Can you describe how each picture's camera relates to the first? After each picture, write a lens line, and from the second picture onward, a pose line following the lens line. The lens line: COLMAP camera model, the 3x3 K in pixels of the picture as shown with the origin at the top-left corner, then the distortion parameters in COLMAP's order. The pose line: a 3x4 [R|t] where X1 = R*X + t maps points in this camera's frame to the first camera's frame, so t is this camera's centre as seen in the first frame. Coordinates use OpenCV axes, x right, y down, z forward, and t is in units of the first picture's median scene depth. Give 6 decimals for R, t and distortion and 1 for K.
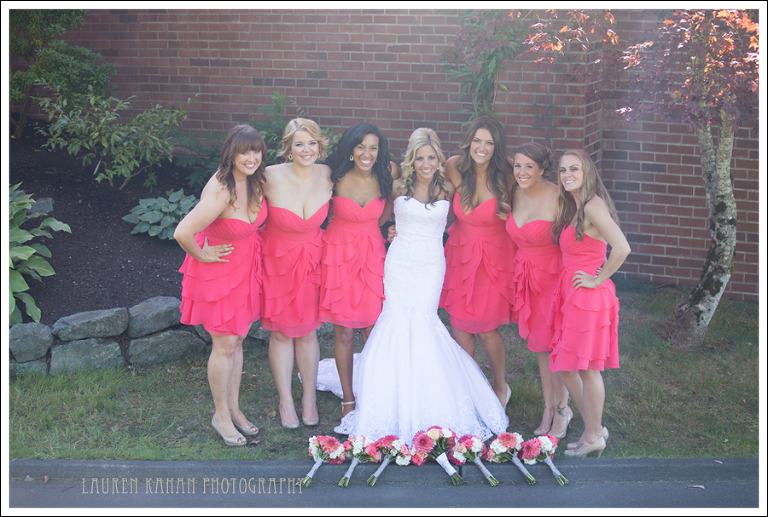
lens RADIAL K [[1624.0, 0, 384.0], [0, 1624.0, 255.3], [0, 0, 1]] dist [-0.279385, 0.000000]
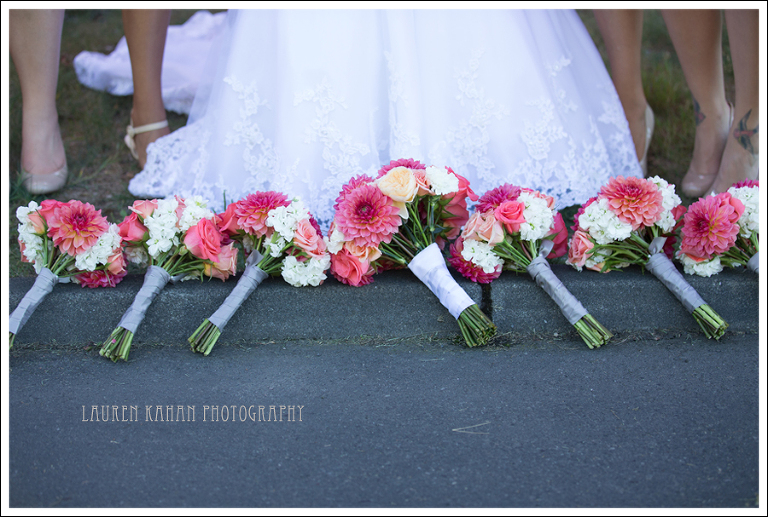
lens RADIAL K [[1624.0, 0, 384.5], [0, 1624.0, 261.3], [0, 0, 1]] dist [-0.279385, 0.000000]
pose [[0.999720, -0.022822, 0.006291, 0.025443], [0.021801, 0.991124, 0.131144, 0.083651], [-0.009228, -0.130970, 0.991343, 0.684680]]
